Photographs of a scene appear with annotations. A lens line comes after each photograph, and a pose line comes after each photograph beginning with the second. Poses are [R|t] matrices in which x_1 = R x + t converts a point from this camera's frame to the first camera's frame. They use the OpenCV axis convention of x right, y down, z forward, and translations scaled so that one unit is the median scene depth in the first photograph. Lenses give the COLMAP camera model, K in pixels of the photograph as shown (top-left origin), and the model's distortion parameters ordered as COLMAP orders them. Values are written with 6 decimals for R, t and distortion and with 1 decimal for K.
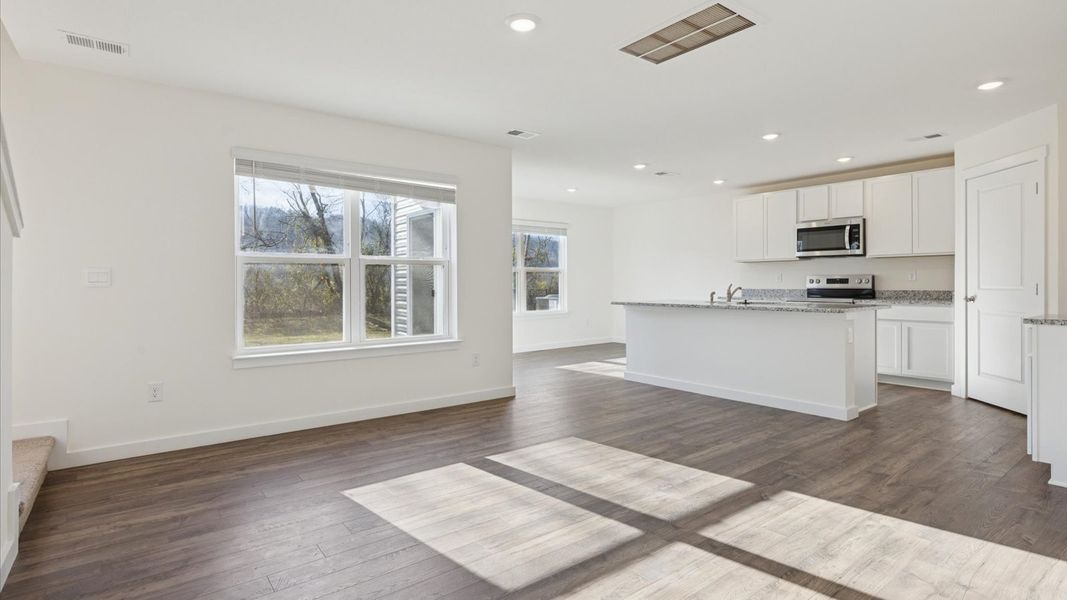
lens RADIAL K [[527.3, 0, 535.2], [0, 527.3, 280.6], [0, 0, 1]] dist [-0.001036, -0.000170]
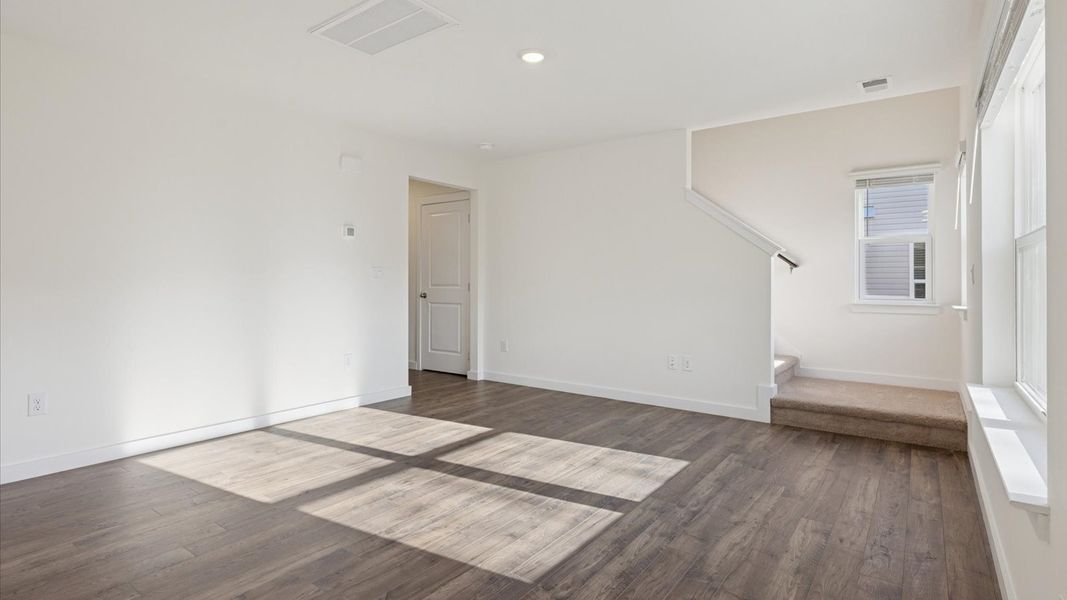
lens RADIAL K [[527.3, 0, 535.2], [0, 527.3, 280.6], [0, 0, 1]] dist [-0.001036, -0.000170]
pose [[-0.961143, 0.001366, -0.276046, 0.253538], [0.001440, 0.999999, -0.000066, 0.003287], [0.276046, -0.000461, -0.961144, 1.851396]]
